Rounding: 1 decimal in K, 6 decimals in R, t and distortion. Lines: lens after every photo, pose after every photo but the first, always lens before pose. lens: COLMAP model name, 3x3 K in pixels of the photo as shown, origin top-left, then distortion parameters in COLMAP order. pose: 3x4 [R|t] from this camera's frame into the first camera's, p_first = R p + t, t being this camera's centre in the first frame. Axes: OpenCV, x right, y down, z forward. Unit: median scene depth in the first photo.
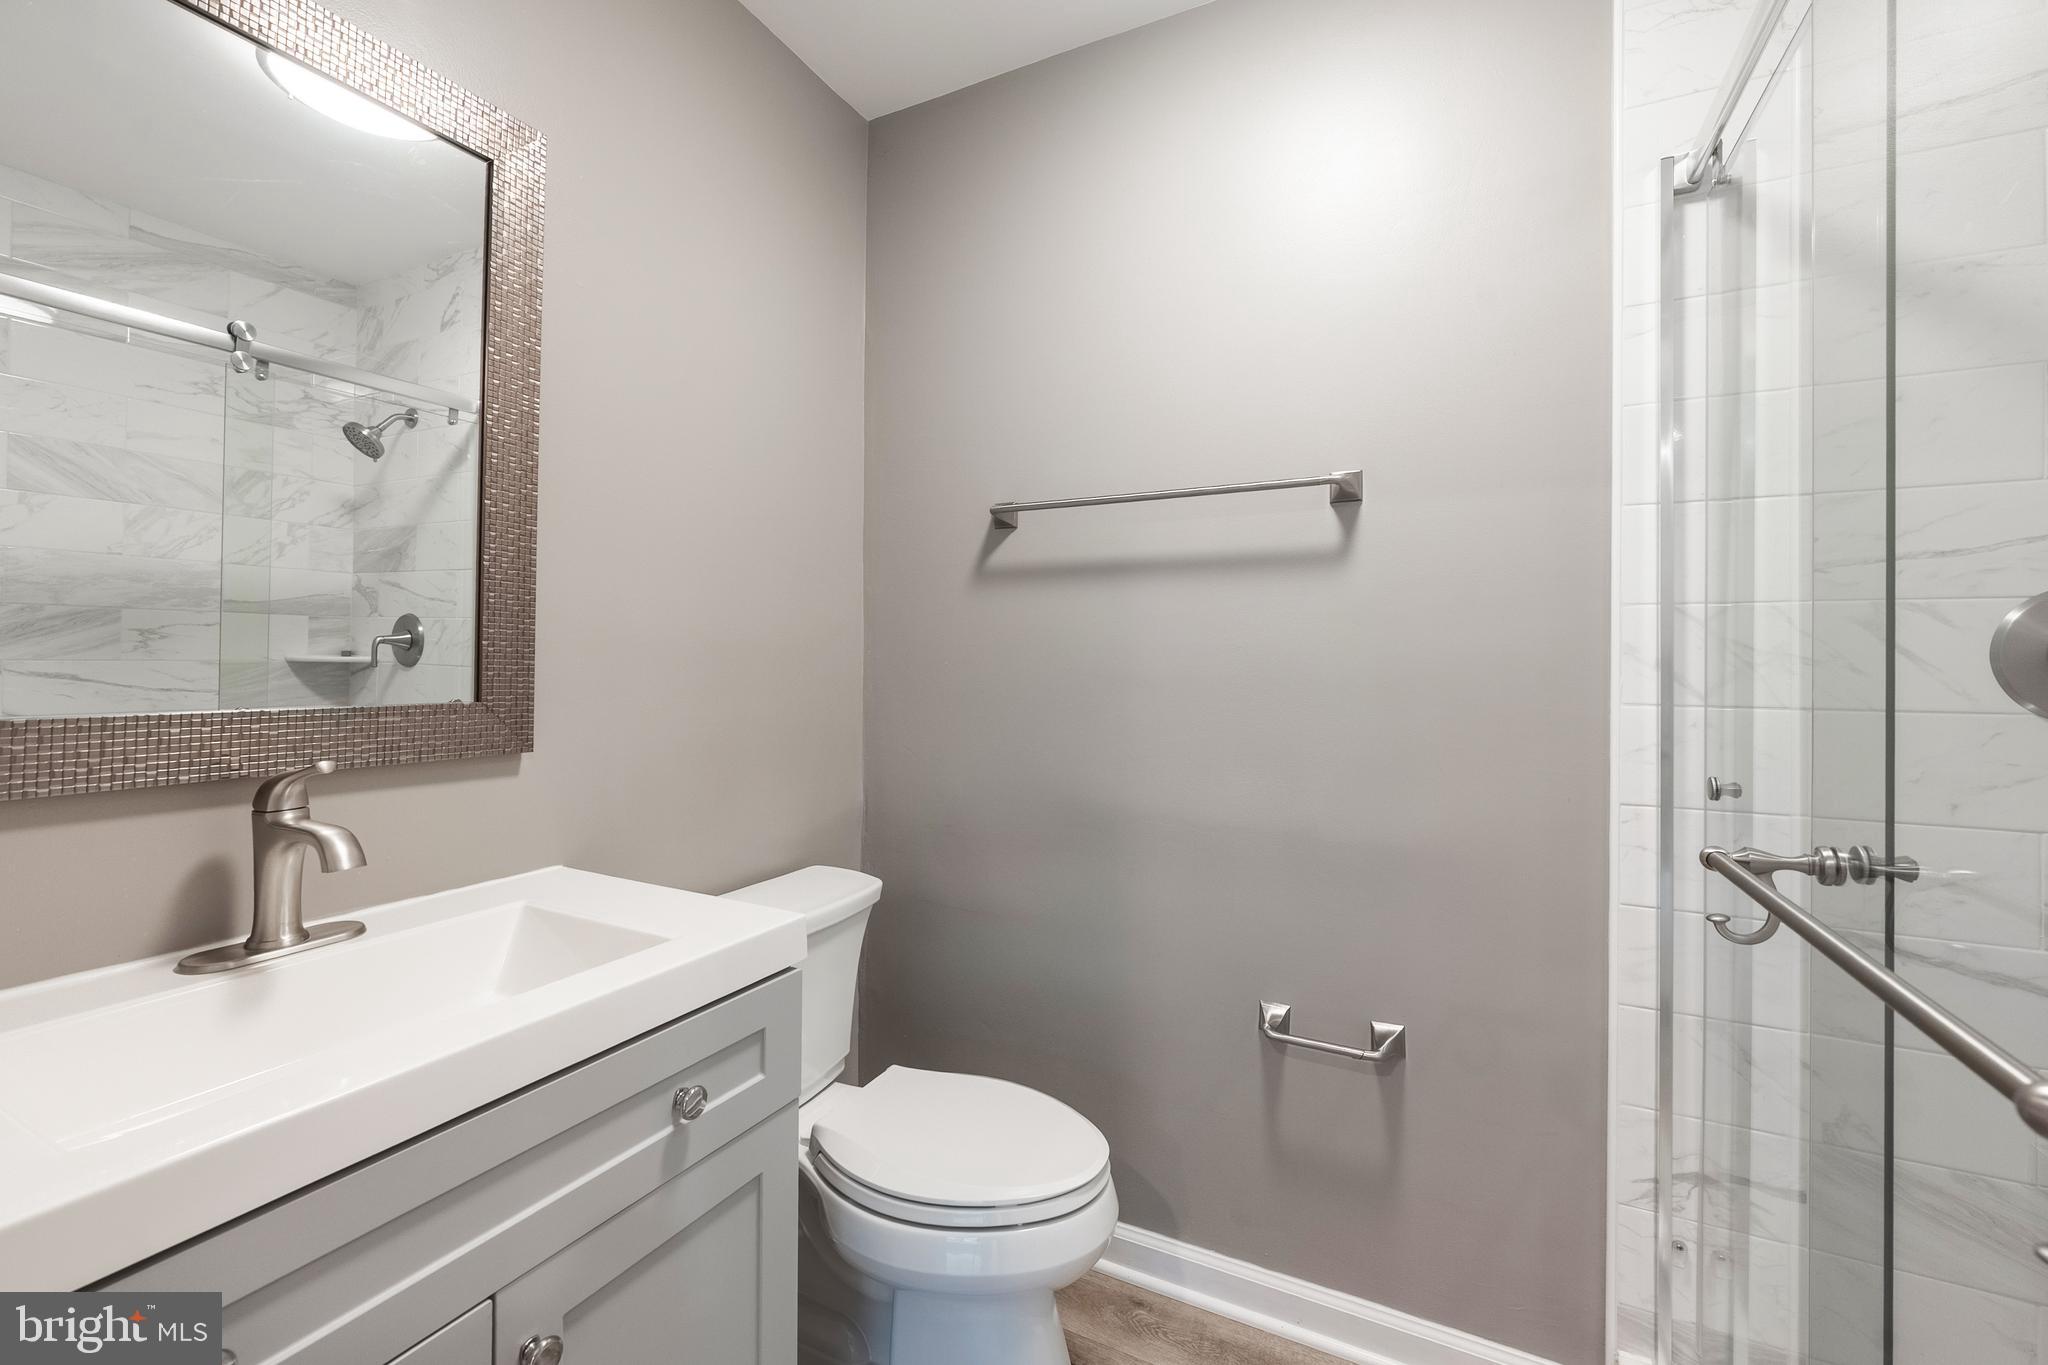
lens RADIAL K [[906.2, 0, 964.6], [0, 906.2, 646.3], [0, 0, 1]] dist [-0.001226, -0.000107]
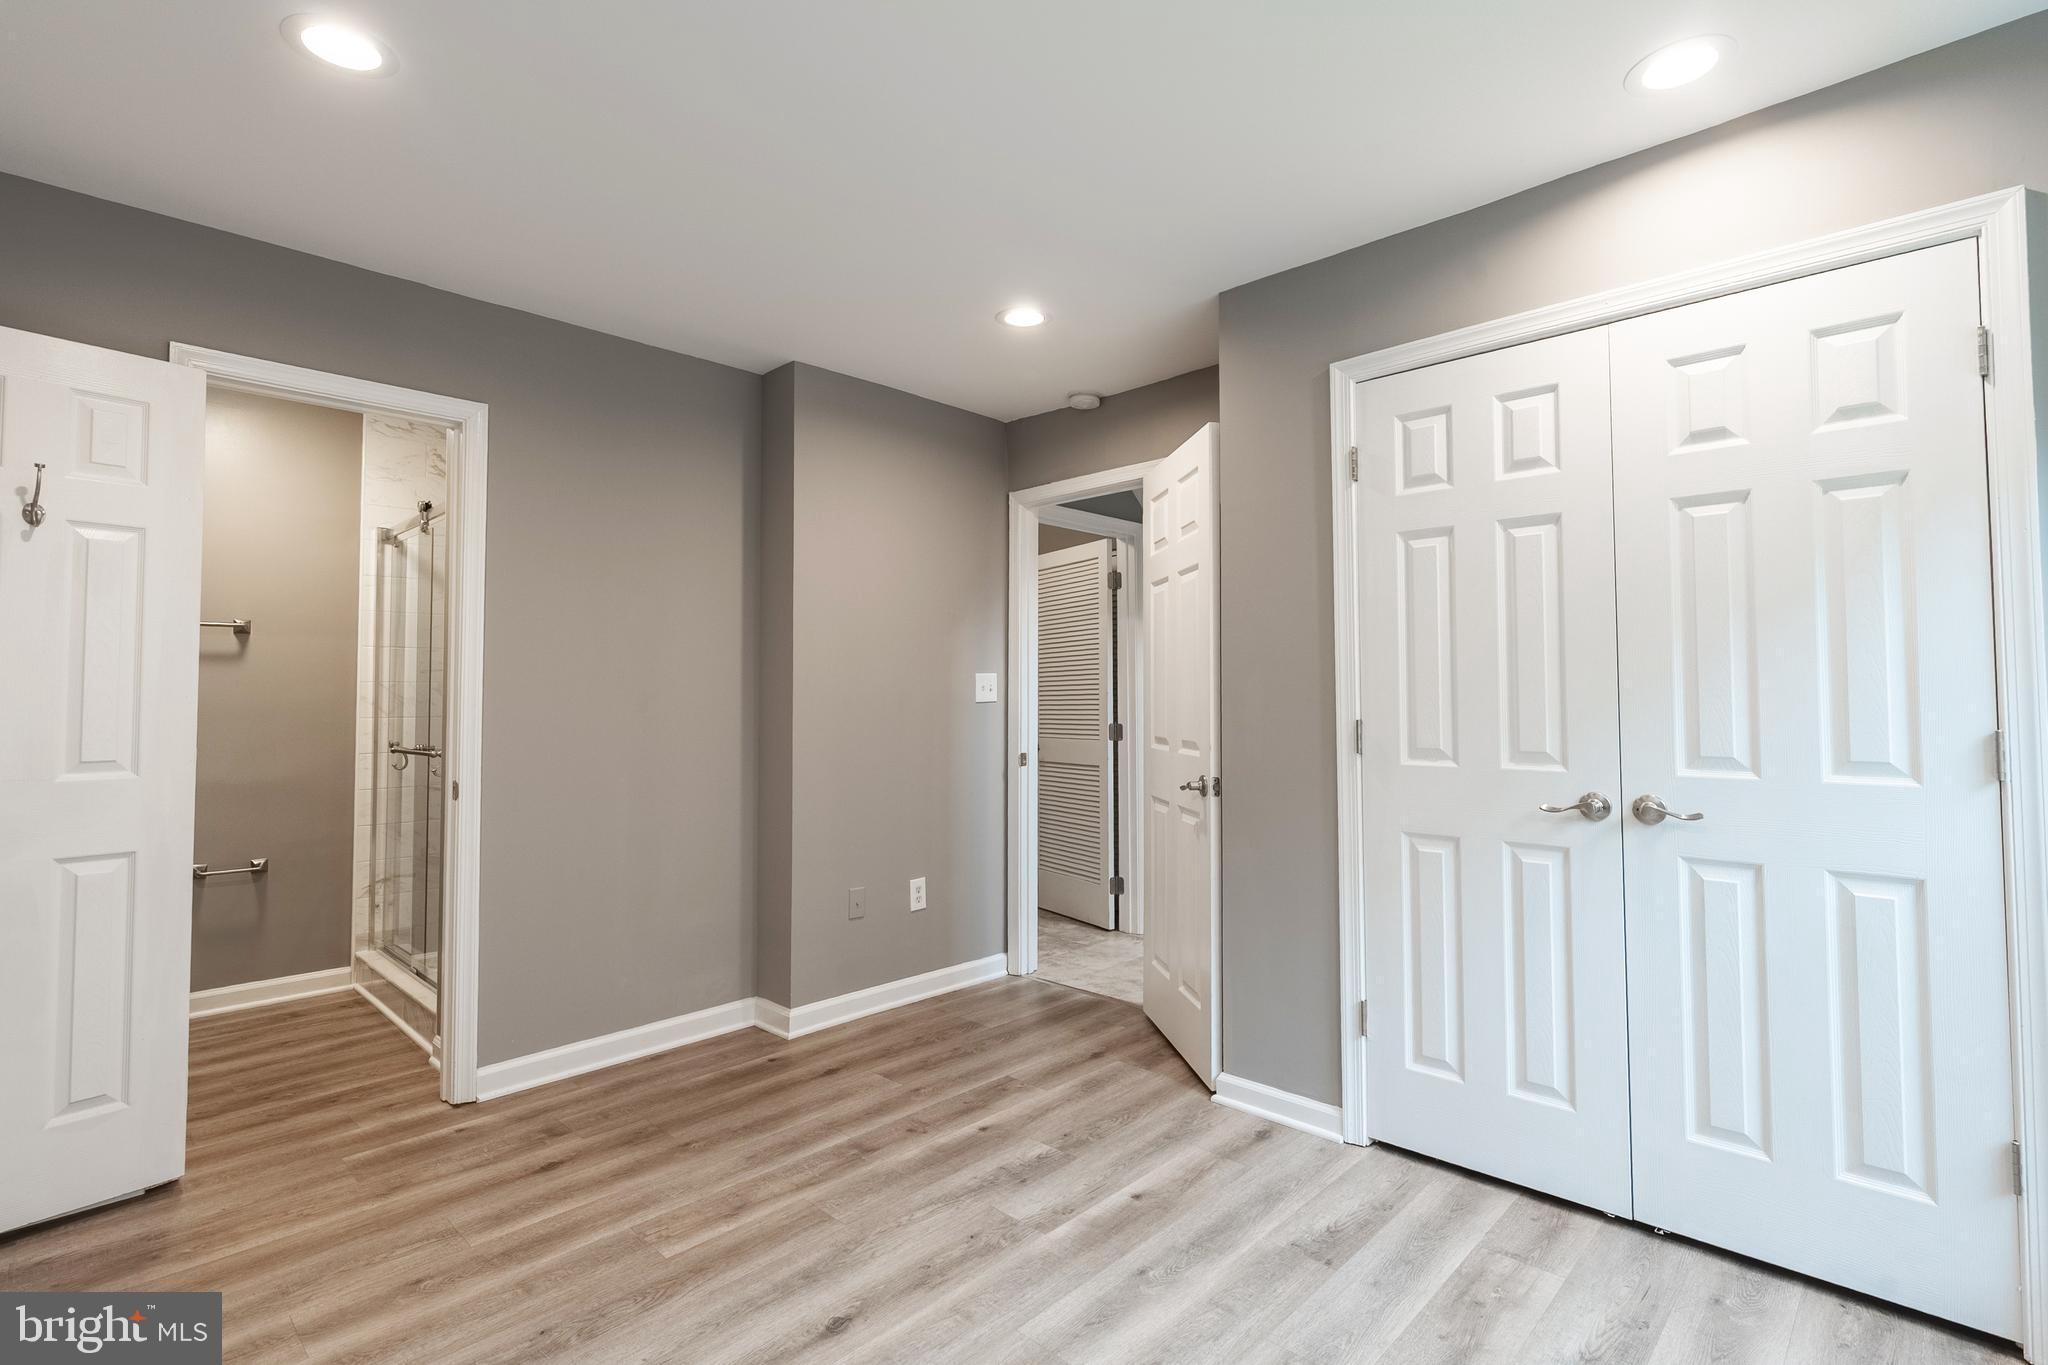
lens RADIAL K [[945.7, 0, 1023.5], [0, 945.7, 674.4], [0, 0, 1]] dist [-0.001957, -0.000074]
pose [[0.294742, 0.020192, 0.955364, -1.480617], [-0.001120, 0.999783, -0.020785, -0.011560], [-0.955576, 0.005057, 0.294700, -1.841410]]
